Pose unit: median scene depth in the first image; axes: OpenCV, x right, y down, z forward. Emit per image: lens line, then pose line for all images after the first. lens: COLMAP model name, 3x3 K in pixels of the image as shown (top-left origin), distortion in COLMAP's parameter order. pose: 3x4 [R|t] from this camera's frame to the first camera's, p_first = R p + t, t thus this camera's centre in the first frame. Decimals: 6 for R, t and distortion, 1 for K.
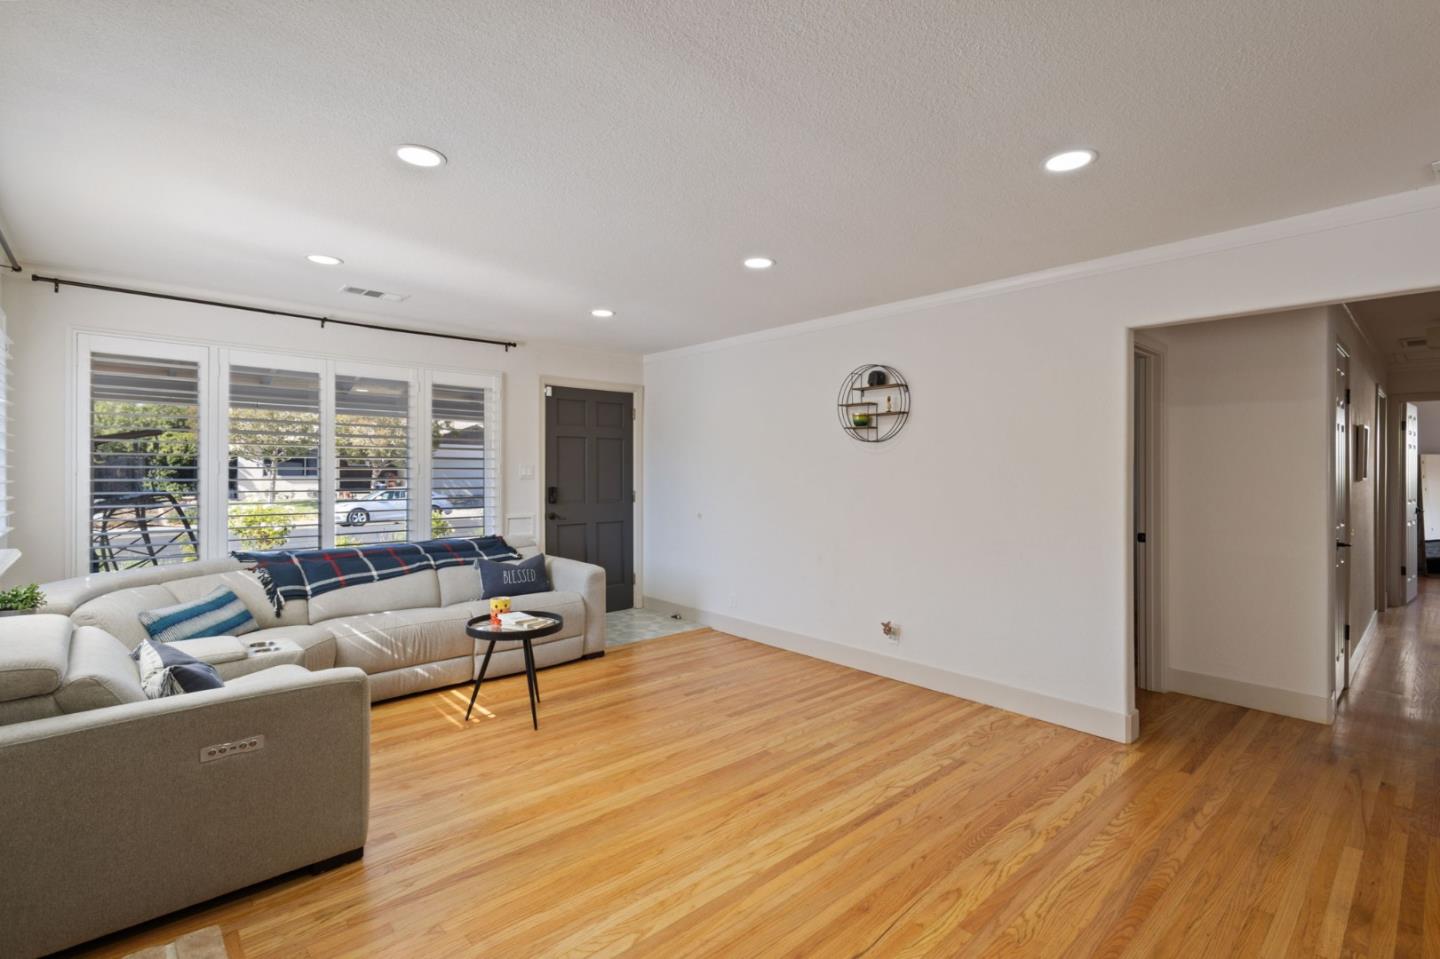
lens RADIAL K [[656.5, 0, 721.1], [0, 656.5, 477.4], [0, 0, 1]] dist [0.007876, -0.000525]
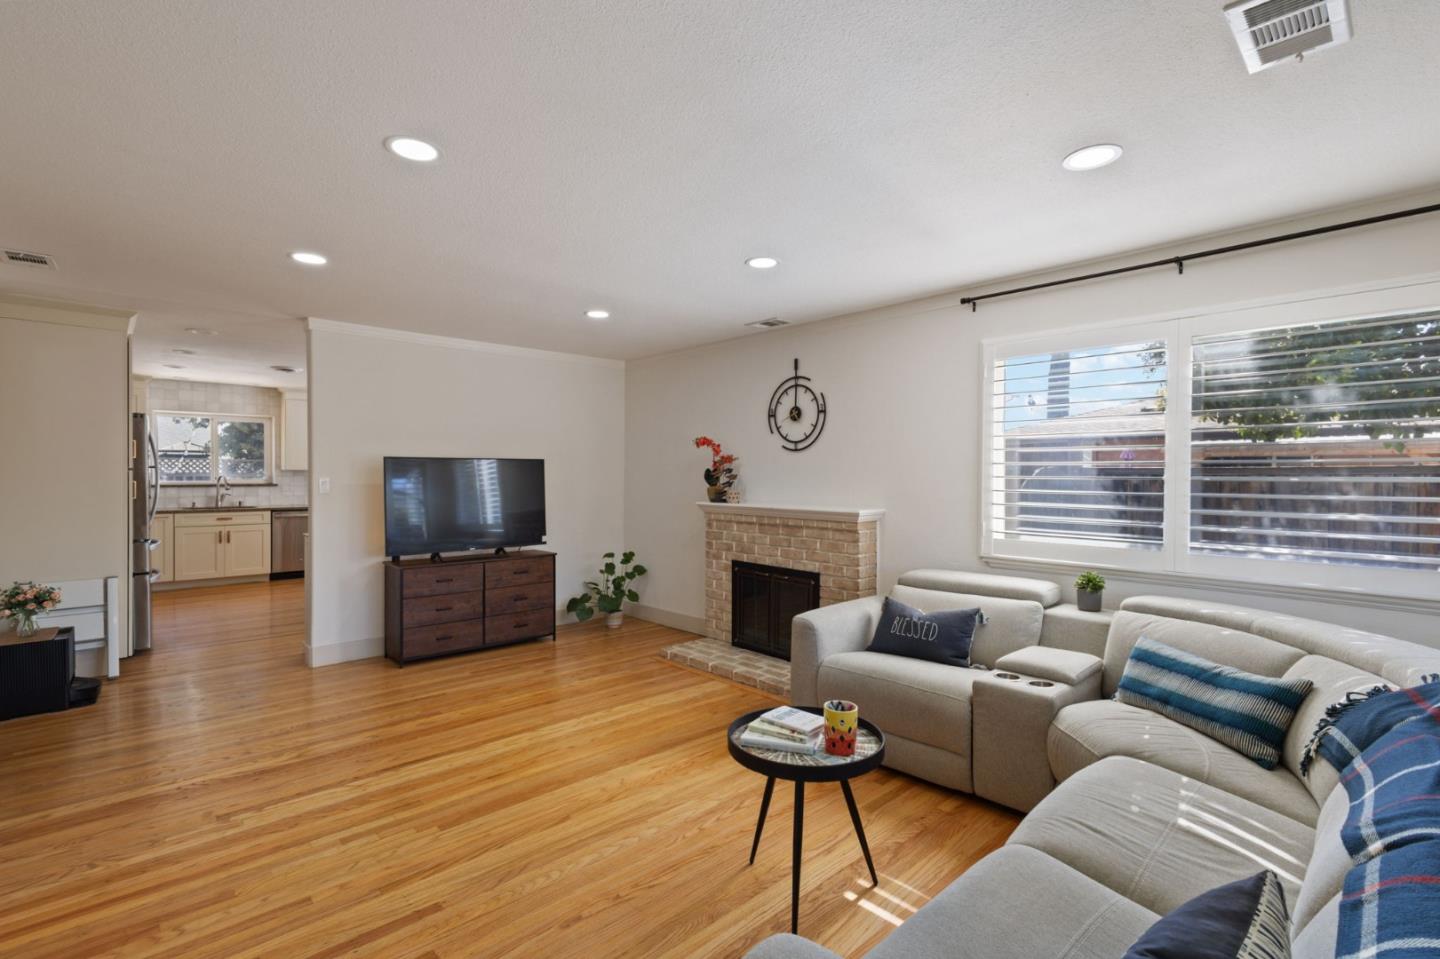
lens RADIAL K [[656.5, 0, 720.7], [0, 656.5, 479.4], [0, 0, 1]] dist [0.007876, -0.000525]
pose [[-0.999675, -0.007355, -0.024402, -0.256089], [-0.007596, 0.999923, 0.009771, -0.019327], [0.024328, 0.009953, -0.999654, 1.871005]]
